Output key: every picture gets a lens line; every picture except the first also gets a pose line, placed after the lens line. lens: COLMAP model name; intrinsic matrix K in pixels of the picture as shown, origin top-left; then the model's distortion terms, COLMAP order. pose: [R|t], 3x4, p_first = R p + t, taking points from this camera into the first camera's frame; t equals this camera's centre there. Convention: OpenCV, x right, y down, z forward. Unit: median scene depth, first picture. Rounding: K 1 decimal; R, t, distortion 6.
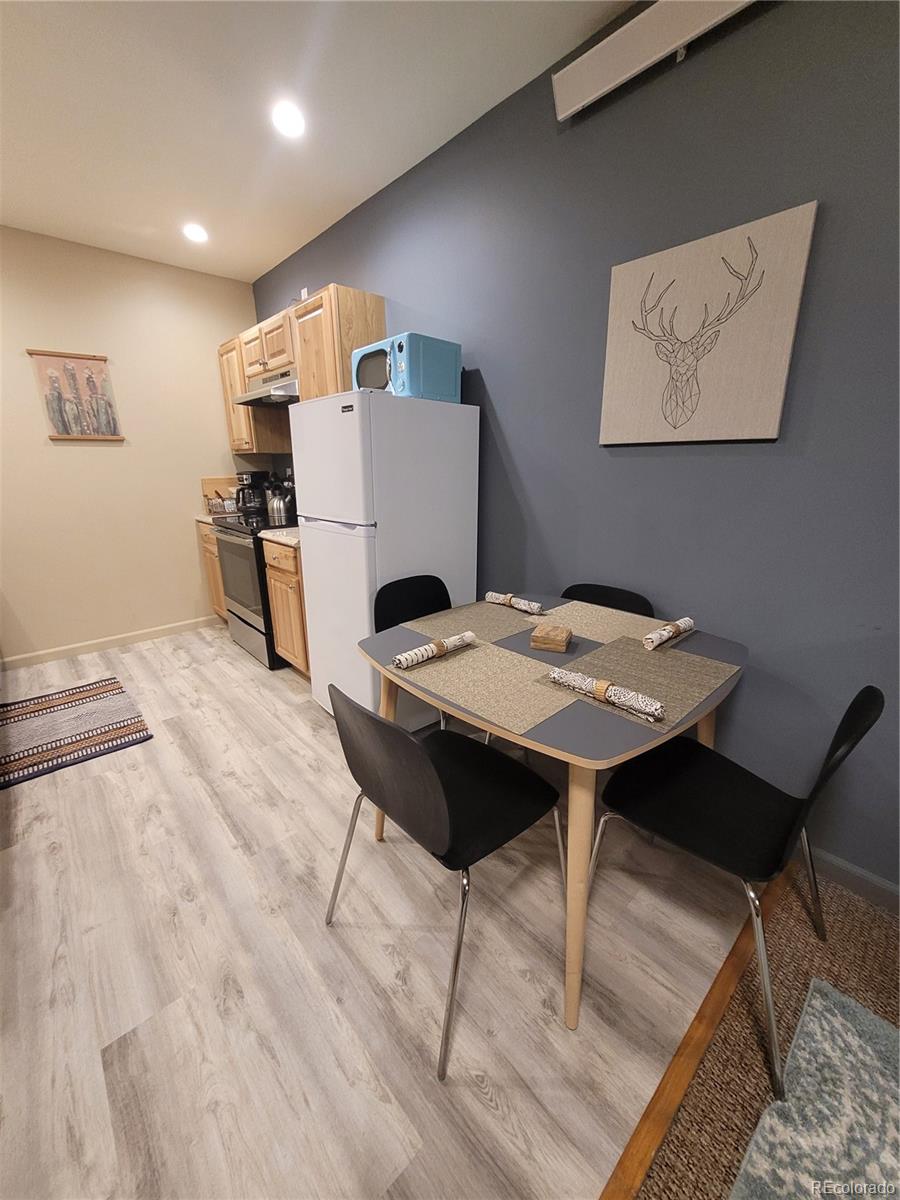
lens RADIAL K [[476.1, 0, 452.5], [0, 476.1, 598.6], [0, 0, 1]] dist [0.000973, 0.000243]
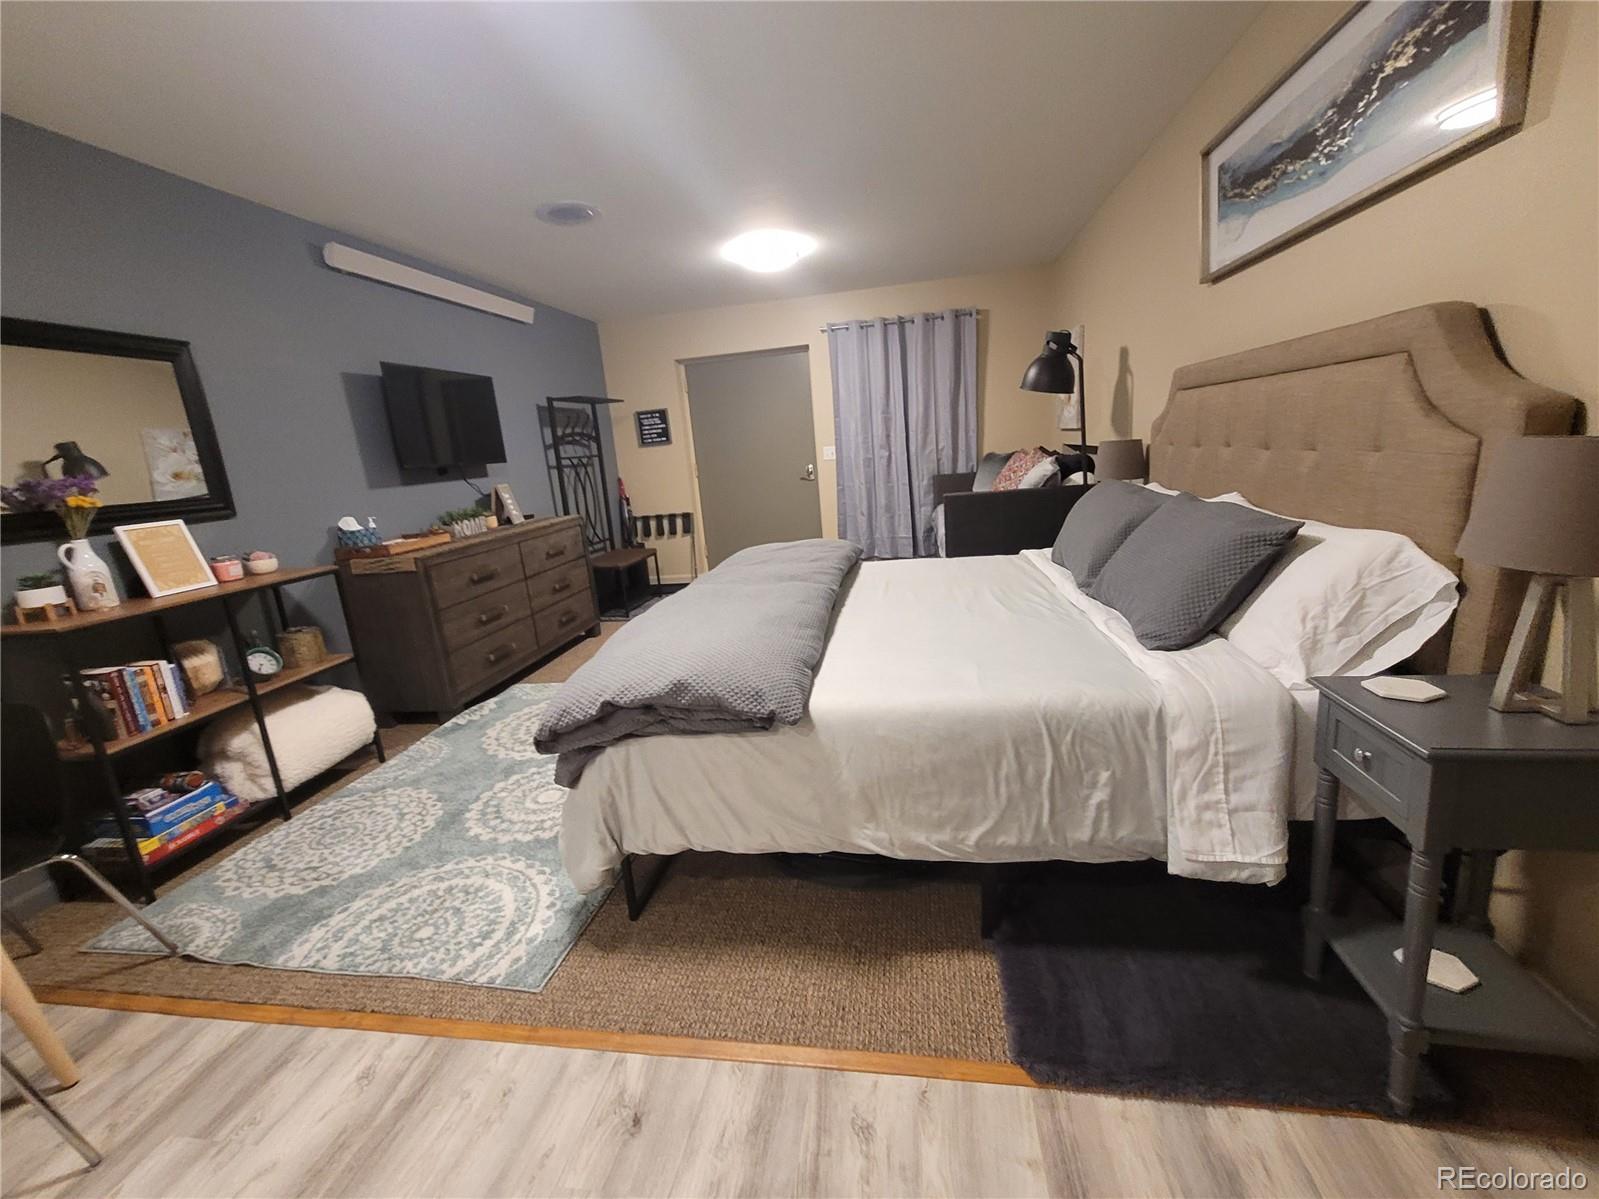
lens RADIAL K [[654.0, 0, 799.5], [0, 654.0, 599.5], [0, 0, 1]] dist [0.000103, -0.000130]
pose [[-0.611864, -0.119639, 0.781863, -0.646548], [0.308706, 0.873977, 0.375319, -0.009704], [-0.728233, 0.471010, -0.497822, 0.041339]]
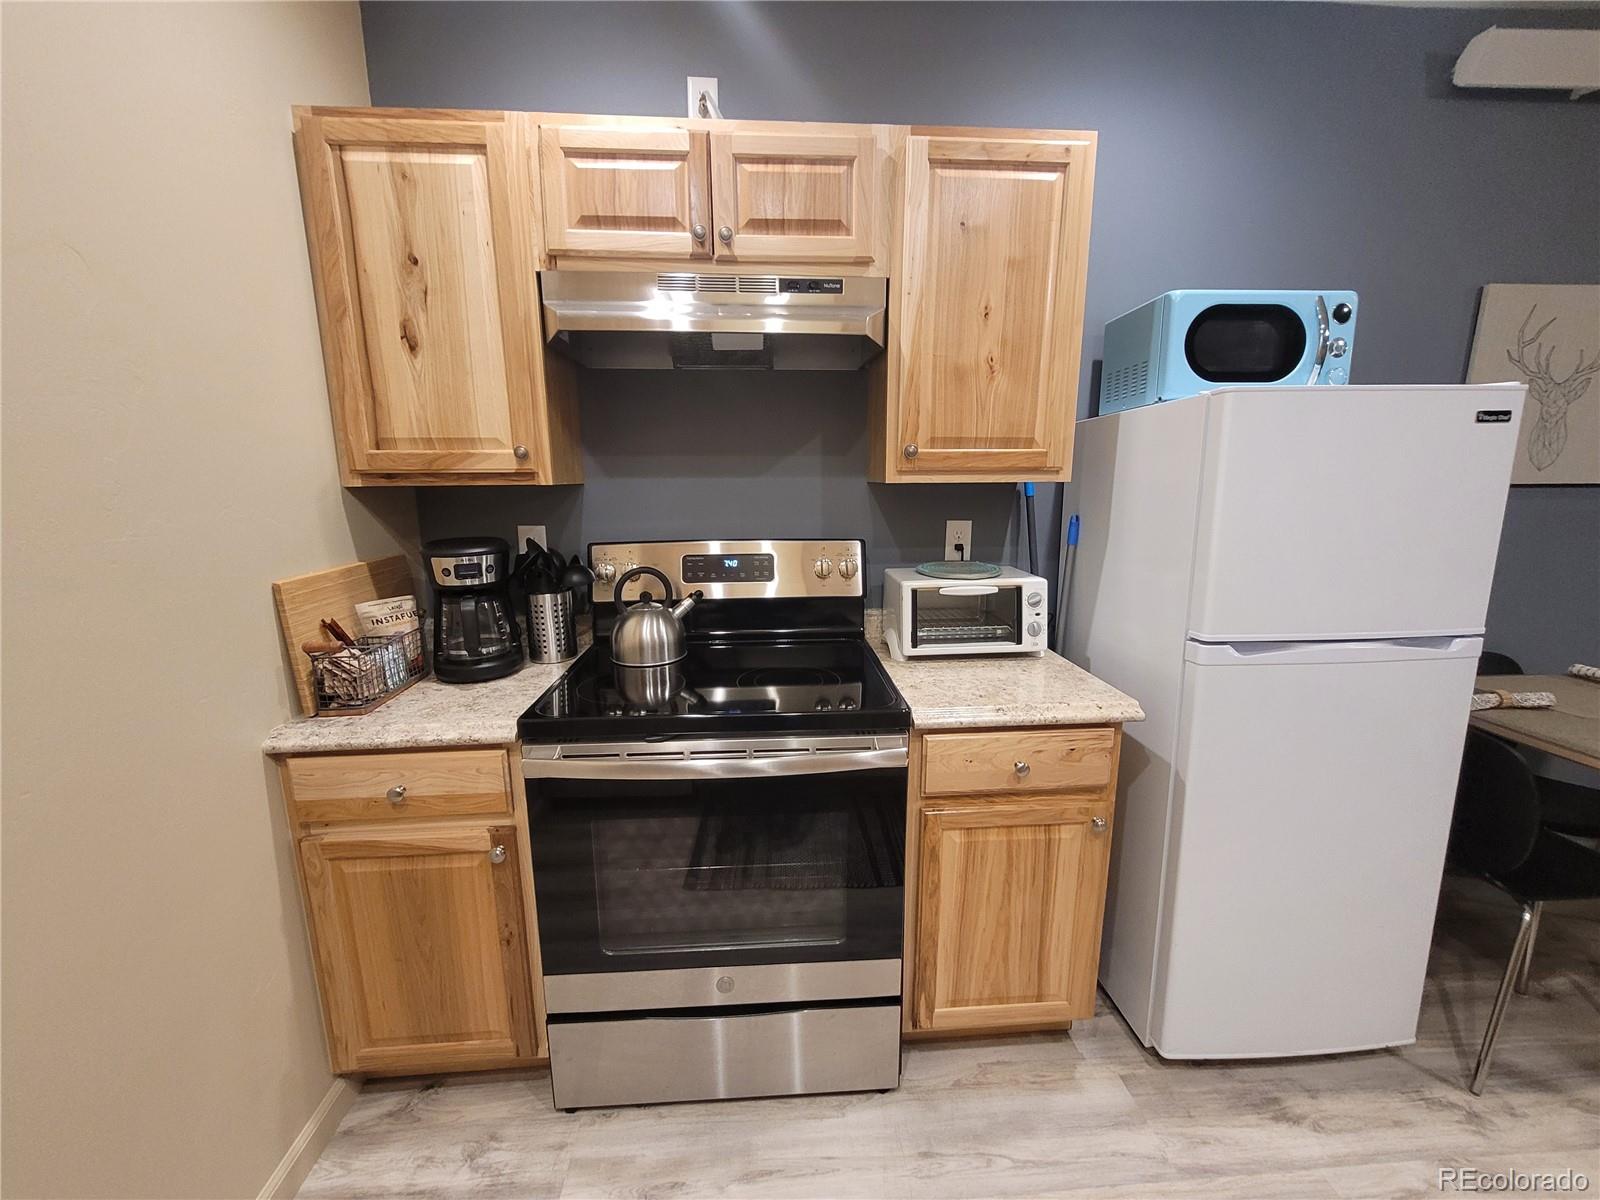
lens RADIAL K [[624.2, 0, 798.1], [0, 624.2, 596.1], [0, 0, 1]] dist [0.000661, 0.000172]
pose [[0.622983, -0.140631, 0.769490, -0.792467], [0.216123, 0.976360, 0.003464, -0.243472], [-0.751787, 0.164146, 0.638649, 0.755801]]
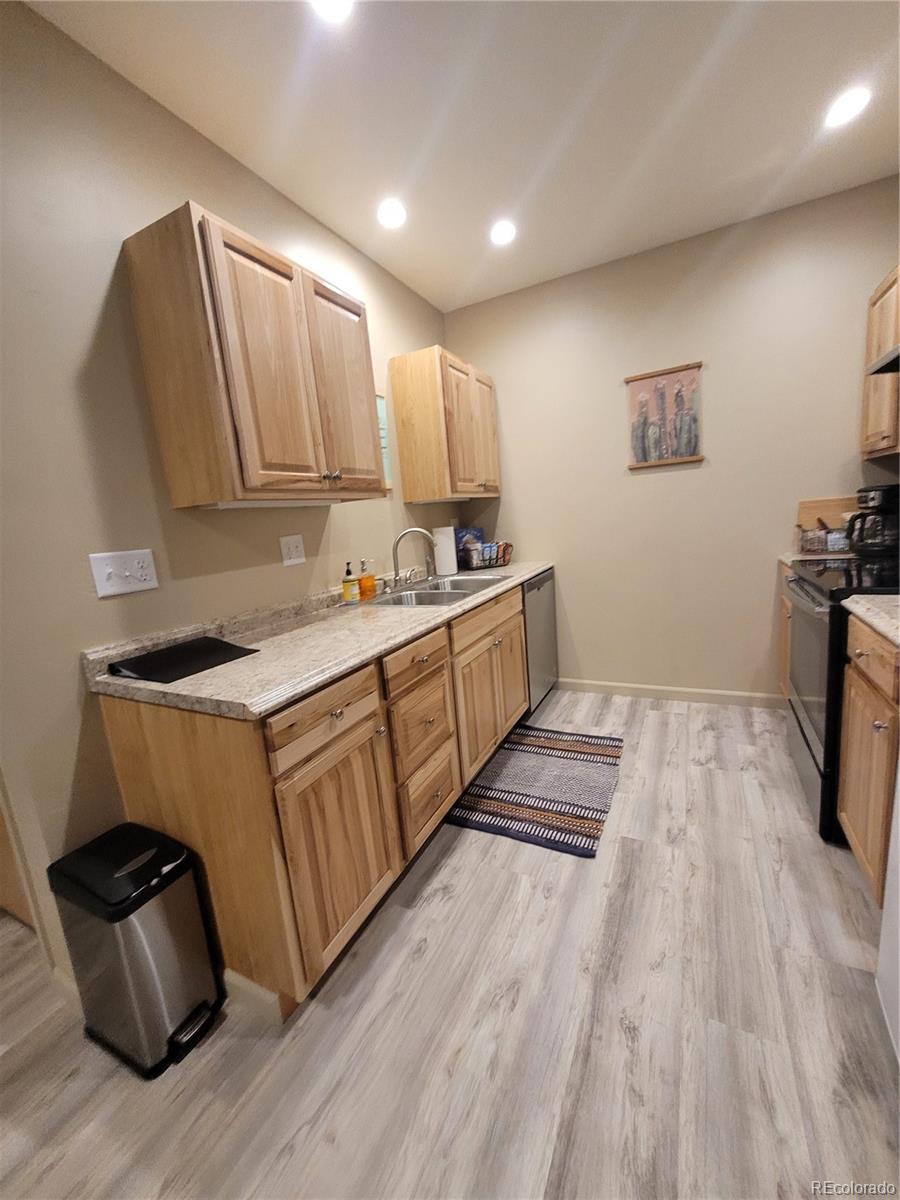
lens RADIAL K [[476.1, 0, 452.5], [0, 476.1, 598.6], [0, 0, 1]] dist [0.000973, 0.000243]
pose [[0.362630, 0.137440, -0.921743, -0.069855], [-0.179520, 0.980843, 0.075626, -0.098011], [0.914479, 0.138047, 0.380357, 0.384463]]
